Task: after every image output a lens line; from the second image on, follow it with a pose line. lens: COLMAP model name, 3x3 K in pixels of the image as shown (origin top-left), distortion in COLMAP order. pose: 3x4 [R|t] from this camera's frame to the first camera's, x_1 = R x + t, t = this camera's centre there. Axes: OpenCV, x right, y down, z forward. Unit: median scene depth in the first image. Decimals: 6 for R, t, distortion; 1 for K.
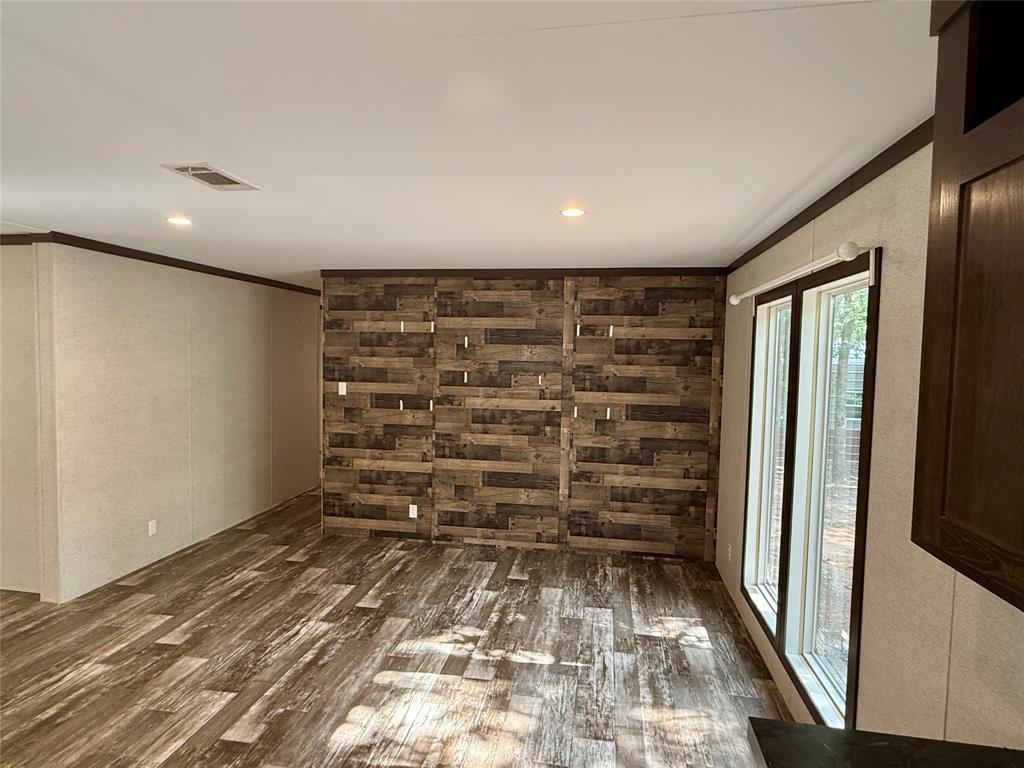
lens RADIAL K [[576.5, 0, 512.0], [0, 576.5, 384.0], [0, 0, 1]] dist [0.001126, -0.000049]
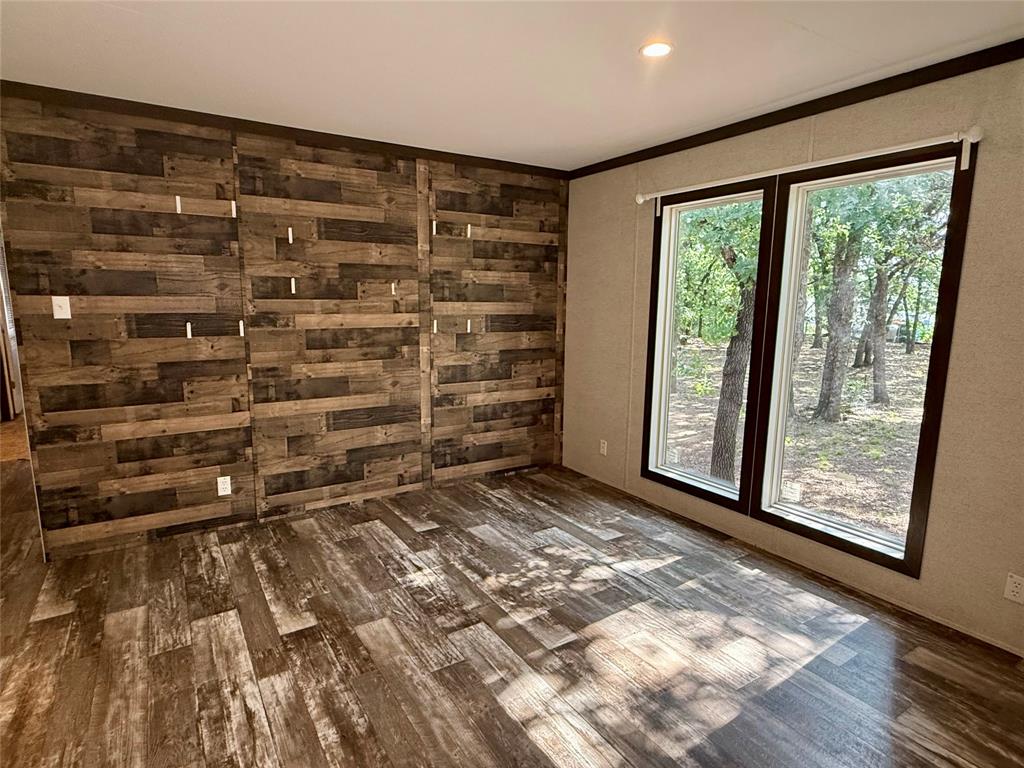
lens RADIAL K [[559.5, 0, 512.1], [0, 559.5, 385.1], [0, 0, 1]] dist [0.001560, 0.001222]
pose [[0.745376, -0.115844, 0.656501, -0.353887], [0.039997, 0.990783, 0.129419, 0.031821], [-0.665443, -0.070207, 0.743140, 0.302112]]
